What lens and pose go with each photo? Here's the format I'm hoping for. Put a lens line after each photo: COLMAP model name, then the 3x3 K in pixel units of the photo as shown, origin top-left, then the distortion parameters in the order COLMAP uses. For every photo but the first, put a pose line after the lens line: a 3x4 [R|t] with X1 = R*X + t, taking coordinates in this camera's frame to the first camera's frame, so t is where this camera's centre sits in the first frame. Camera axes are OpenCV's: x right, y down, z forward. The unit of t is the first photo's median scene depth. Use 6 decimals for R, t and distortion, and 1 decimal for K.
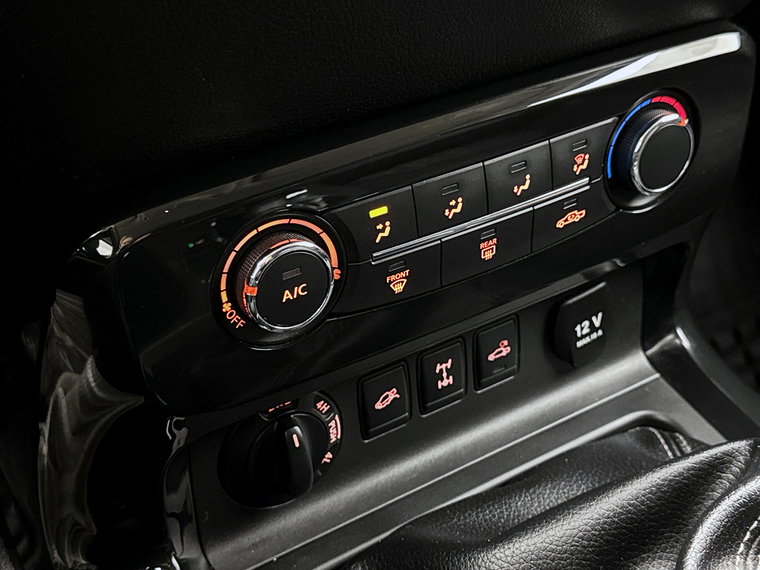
lens RADIAL K [[1037.2, 0, 381.3], [0, 1037.2, 285.7], [0, 0, 1]] dist [0.083521, 0.000000]
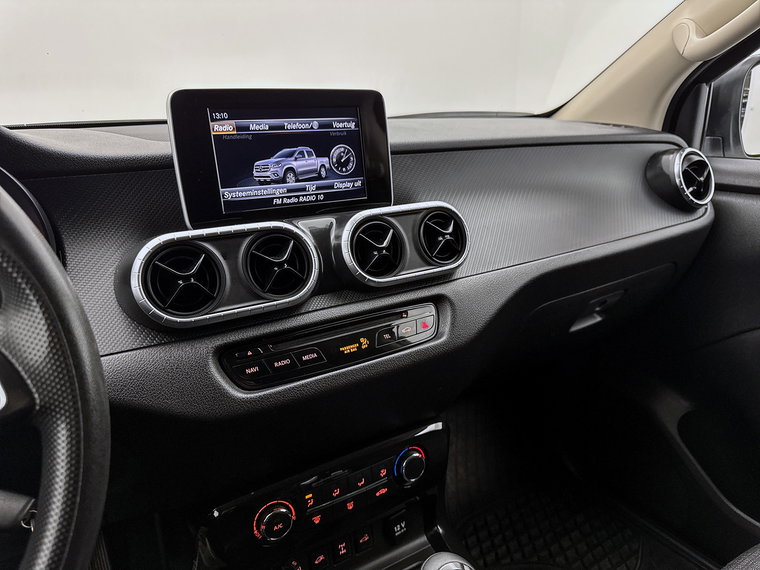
lens RADIAL K [[524.9, 0, 385.4], [0, 524.9, 291.5], [0, 0, 1]] dist [-0.005116, -0.020981]
pose [[0.999928, -0.010036, -0.006553, 0.209580], [0.007611, 0.953997, -0.299720, -0.160284], [0.009259, 0.299649, 0.954005, -0.556950]]
